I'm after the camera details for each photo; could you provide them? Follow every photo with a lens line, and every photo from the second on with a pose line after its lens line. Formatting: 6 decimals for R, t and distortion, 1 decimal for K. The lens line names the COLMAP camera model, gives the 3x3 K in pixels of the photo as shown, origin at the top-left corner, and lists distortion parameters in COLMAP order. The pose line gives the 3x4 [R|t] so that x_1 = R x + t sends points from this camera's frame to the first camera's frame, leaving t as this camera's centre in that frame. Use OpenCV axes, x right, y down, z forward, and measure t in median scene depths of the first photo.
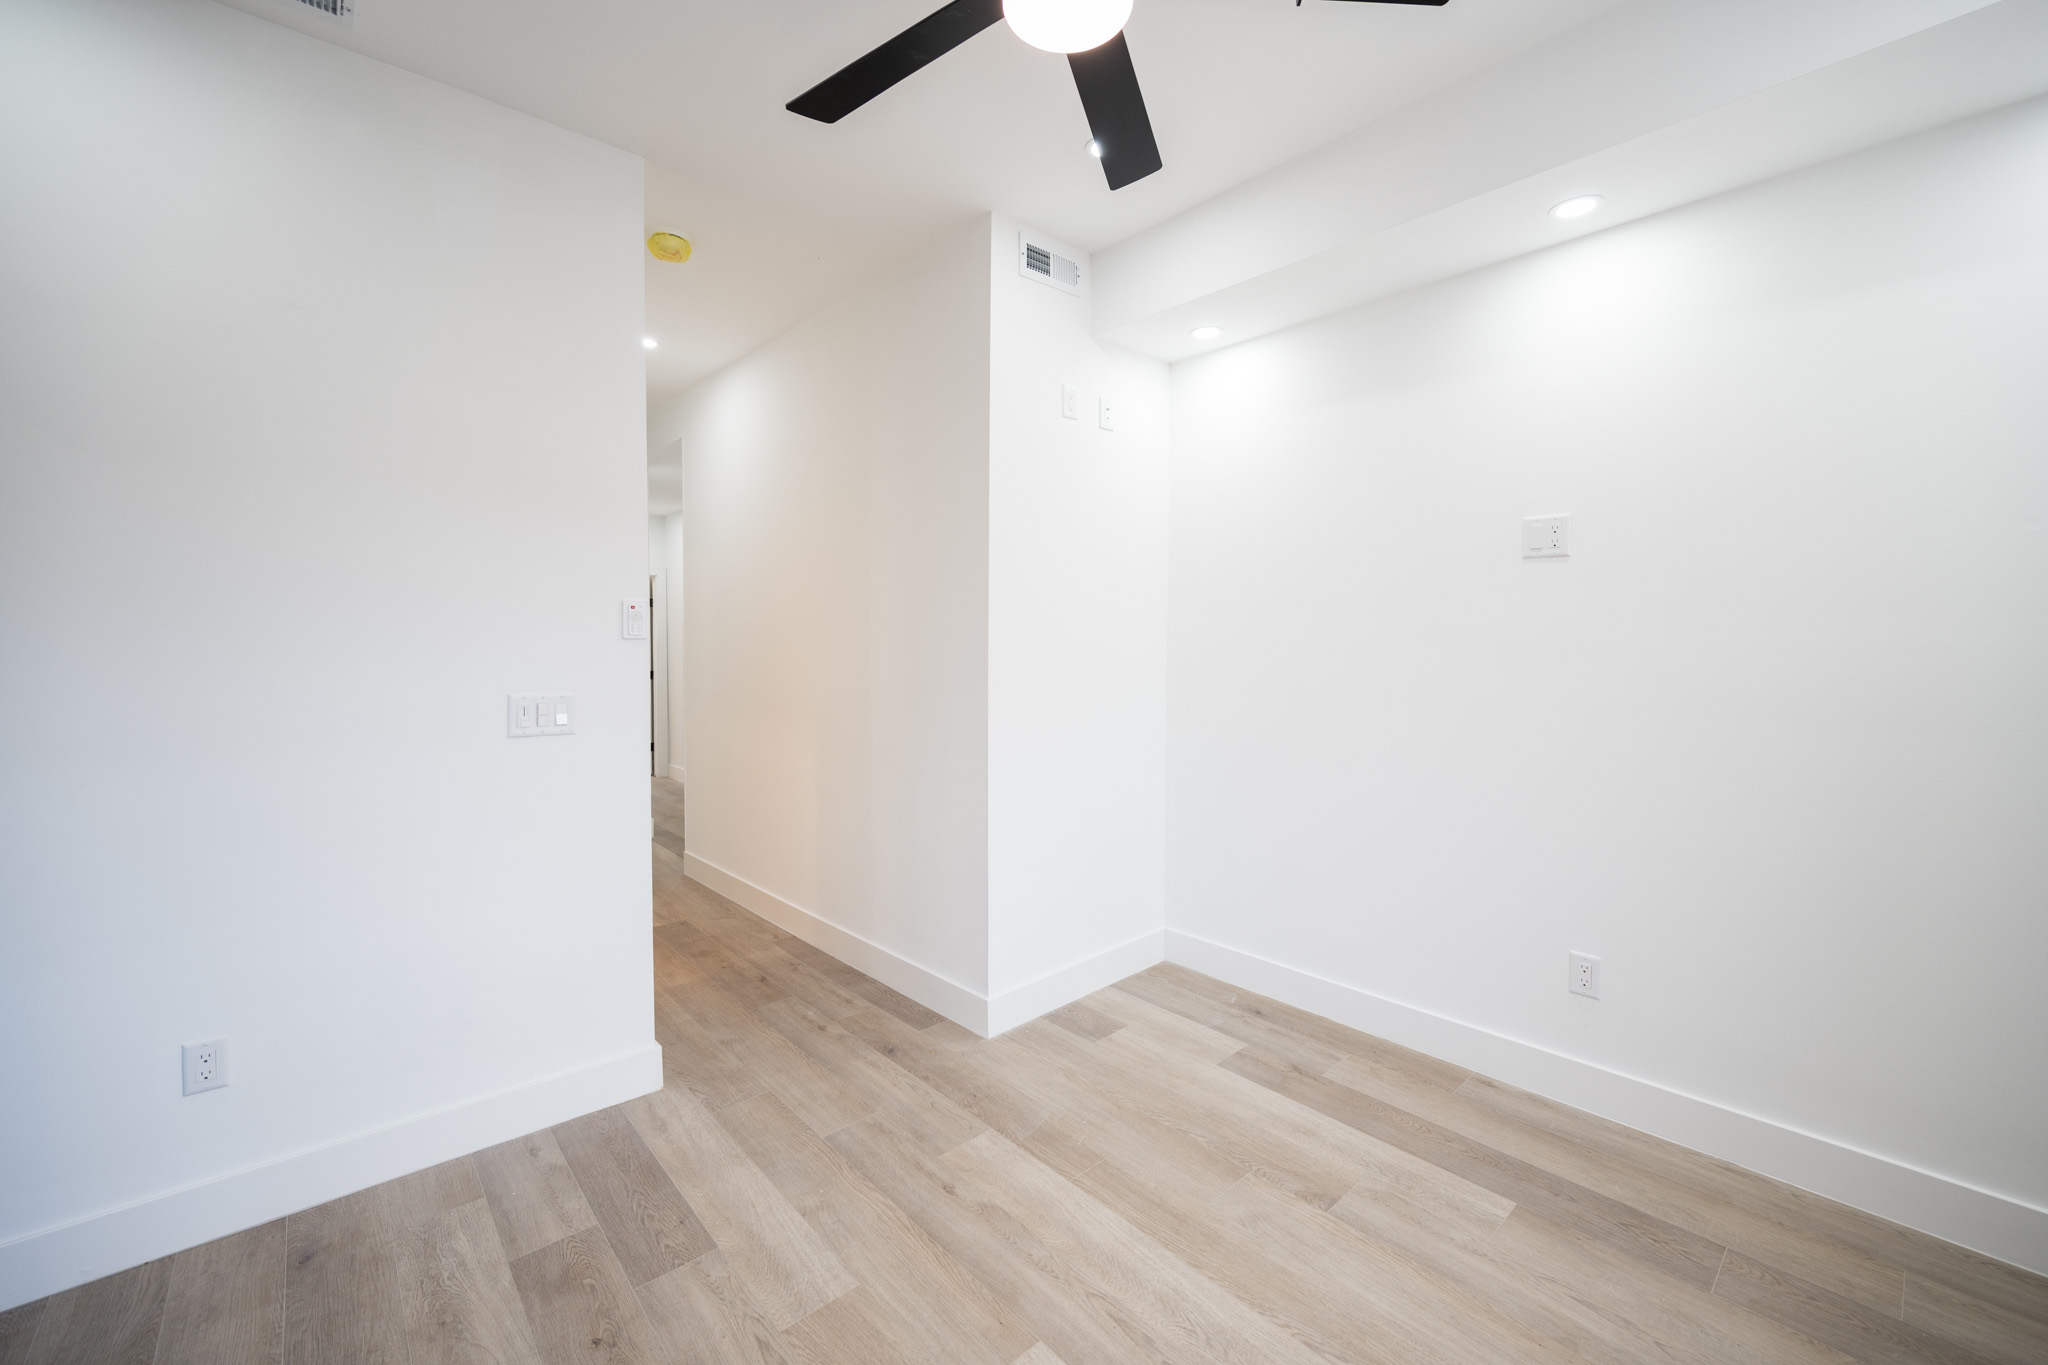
lens RADIAL K [[875.0, 0, 974.0], [0, 875.0, 640.1], [0, 0, 1]] dist [0.001080, -0.001215]
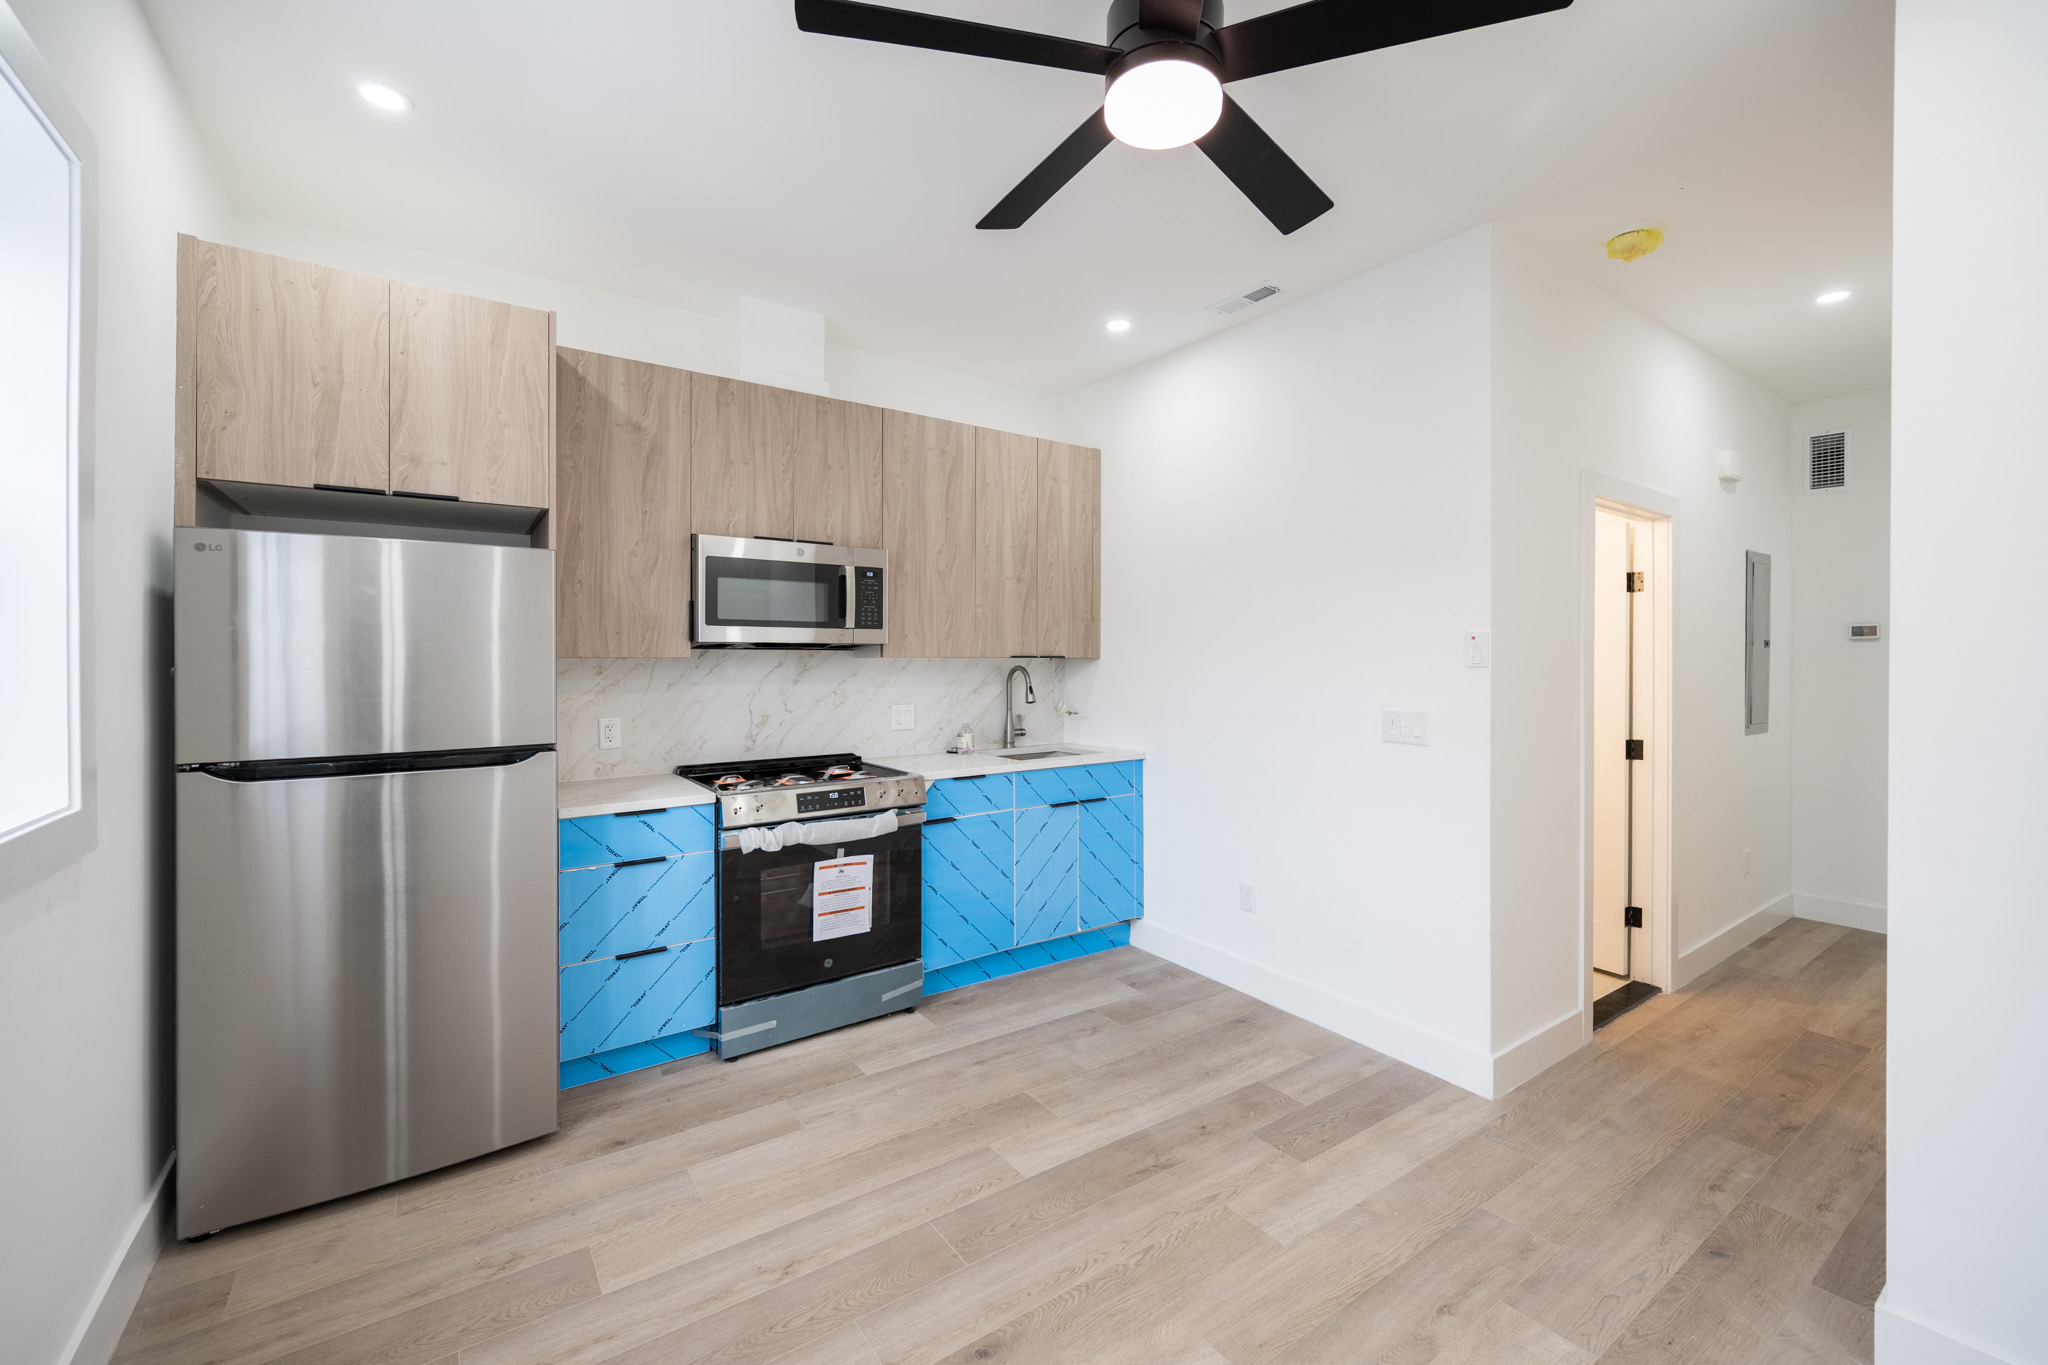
lens RADIAL K [[875.0, 0, 1067.9], [0, 875.0, 657.3], [0, 0, 1]] dist [0.001080, -0.001215]
pose [[-0.099178, -0.000900, -0.995069, 0.872189], [-0.008046, 0.999968, -0.000103, -0.011500], [0.995037, 0.007996, -0.099182, 0.716229]]
